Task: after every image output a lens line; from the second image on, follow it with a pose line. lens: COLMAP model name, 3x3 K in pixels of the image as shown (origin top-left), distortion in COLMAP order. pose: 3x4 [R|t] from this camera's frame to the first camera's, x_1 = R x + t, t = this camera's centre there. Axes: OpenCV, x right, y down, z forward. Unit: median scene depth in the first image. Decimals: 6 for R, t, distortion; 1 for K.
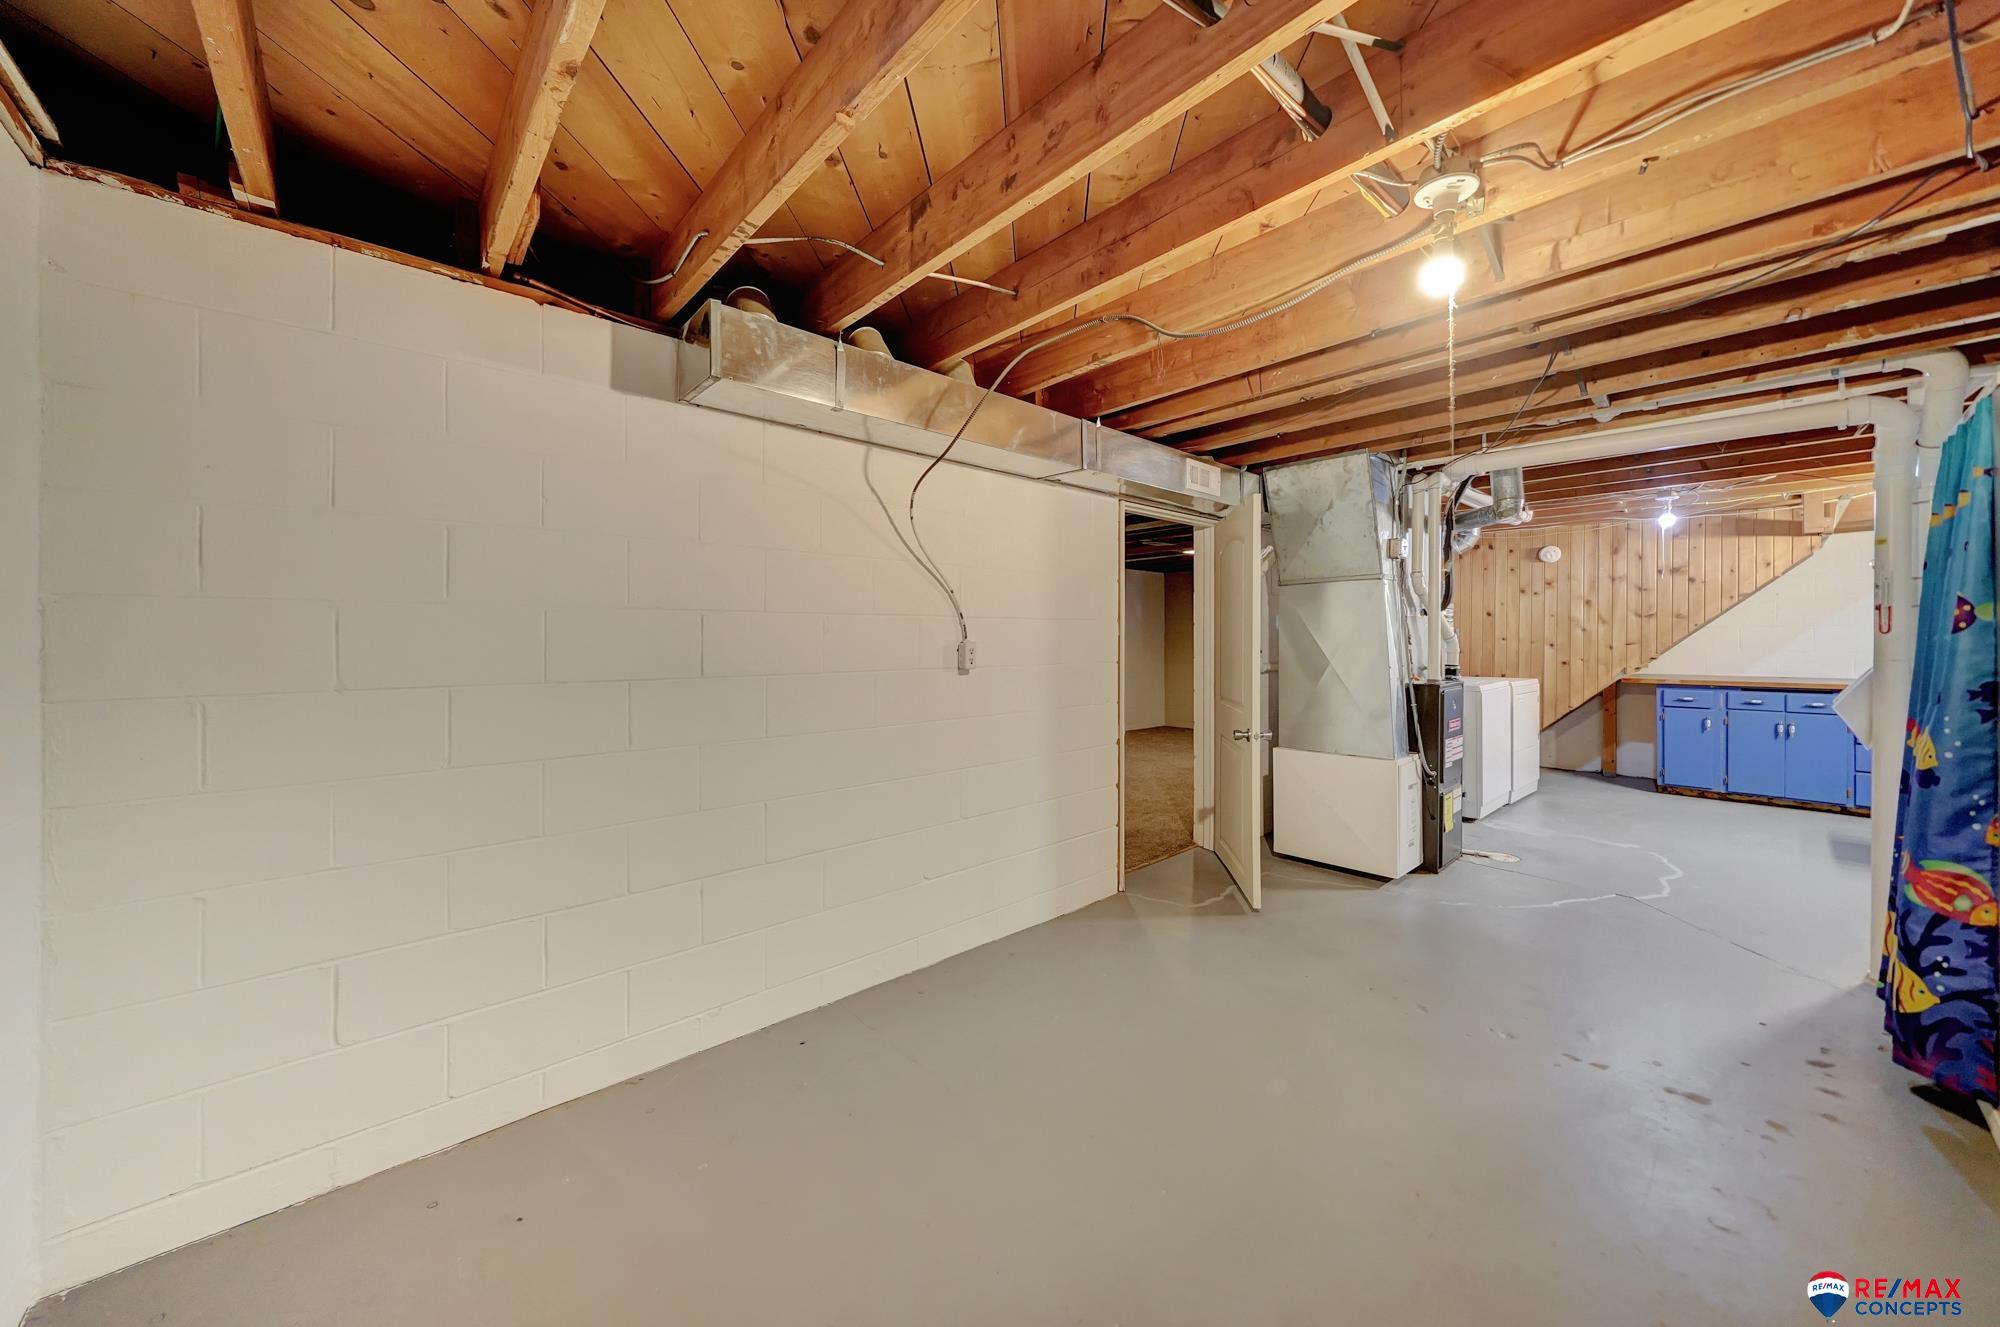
lens RADIAL K [[712.6, 0, 1006.8], [0, 712.6, 644.4], [0, 0, 1]] dist [-0.000387, -0.000036]
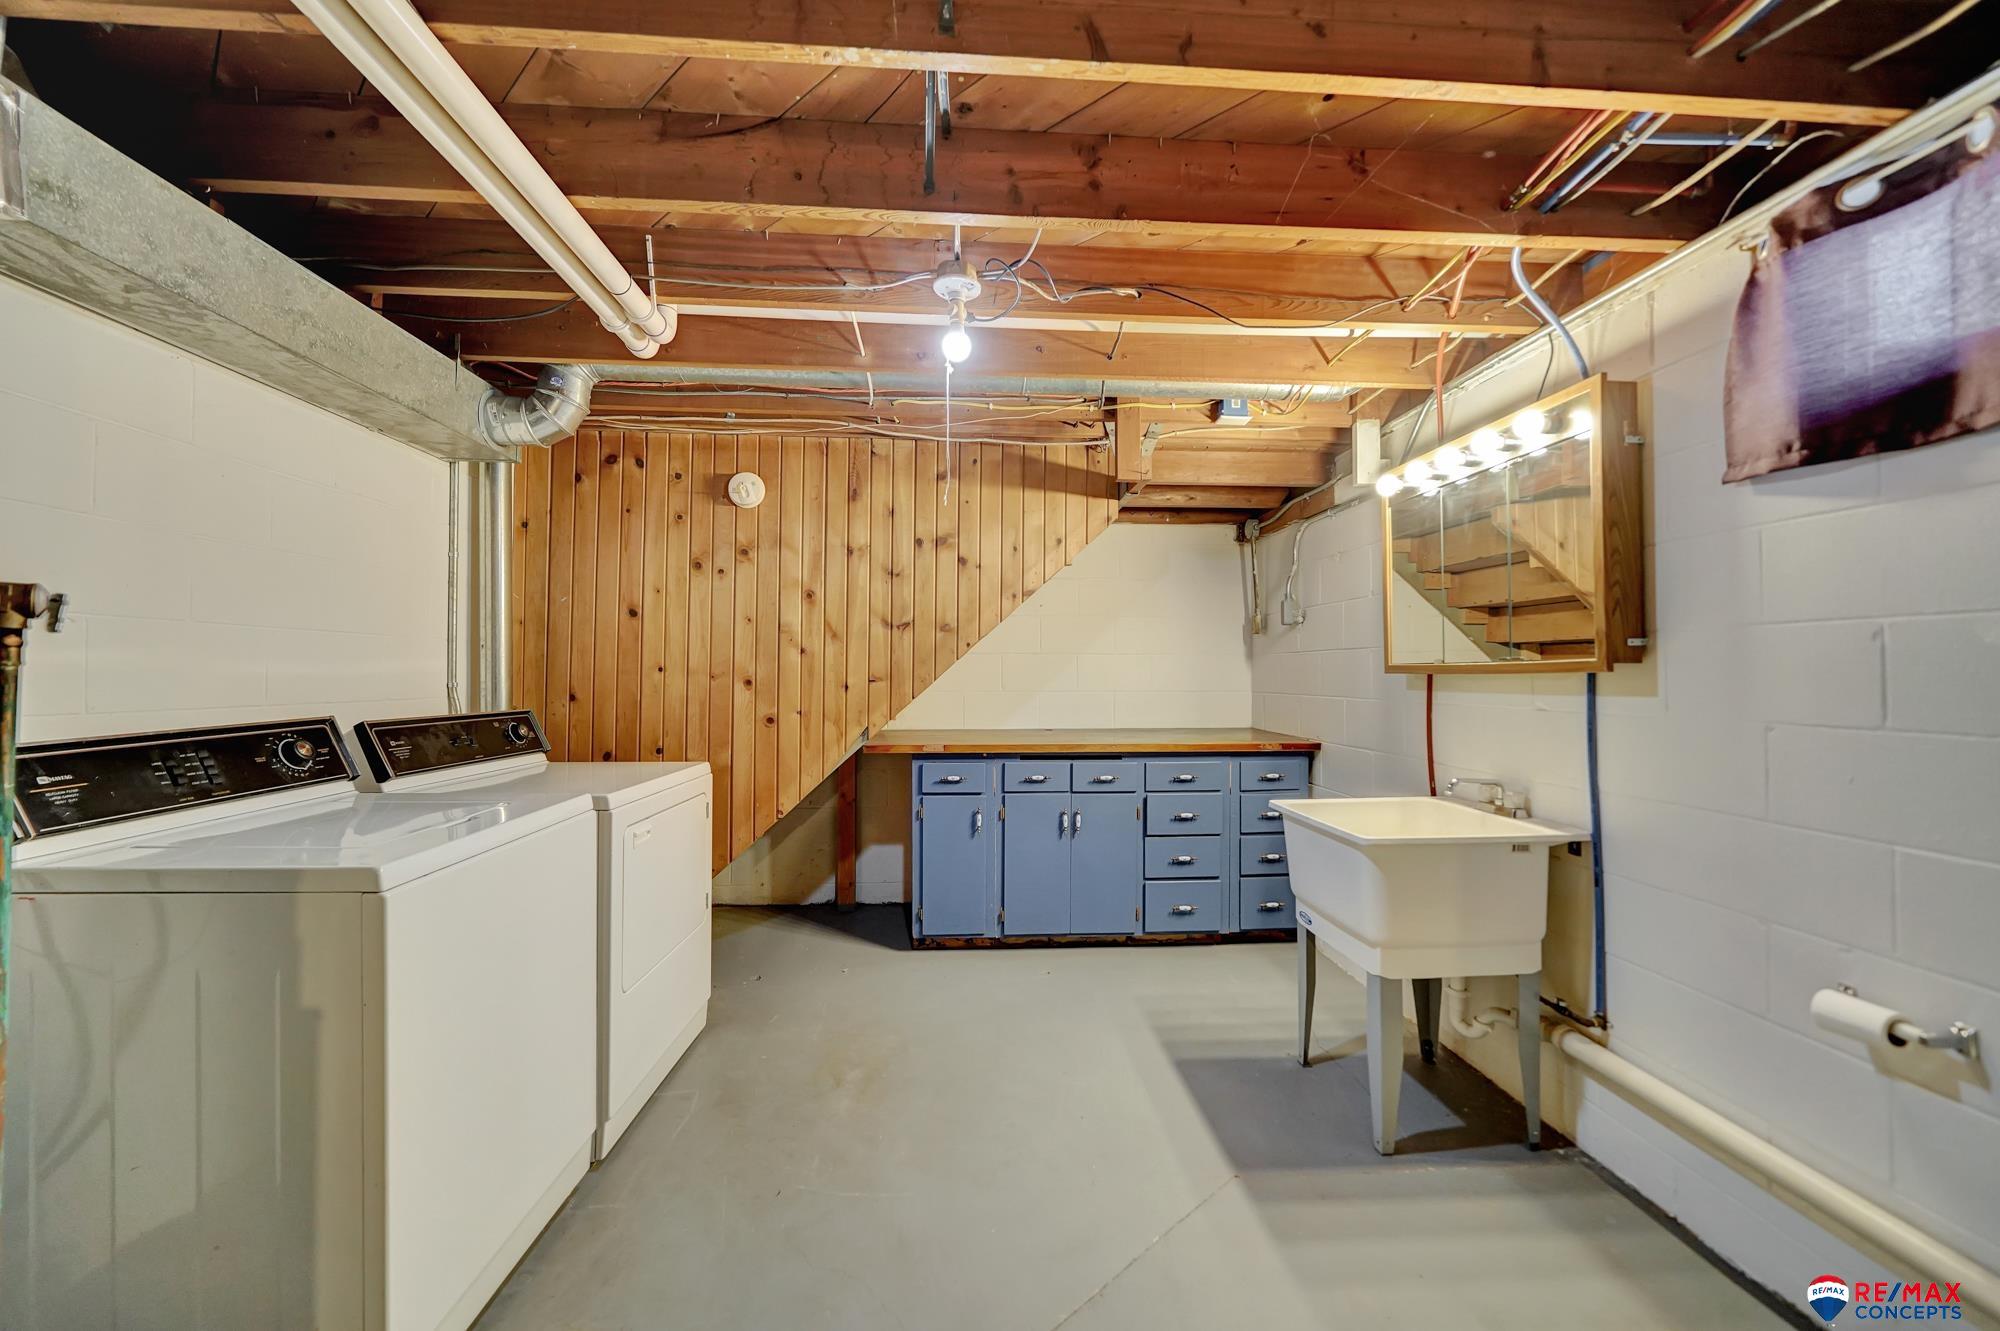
lens RADIAL K [[726.3, 0, 1000.0], [0, 726.3, 665.5], [0, 0, 1]] dist [-0.000481, -0.000005]
pose [[0.623708, 0.015880, 0.781496, 0.519867], [0.001670, 0.999764, -0.021648, 0.000659], [-0.781656, 0.014807, 0.623534, 0.600543]]
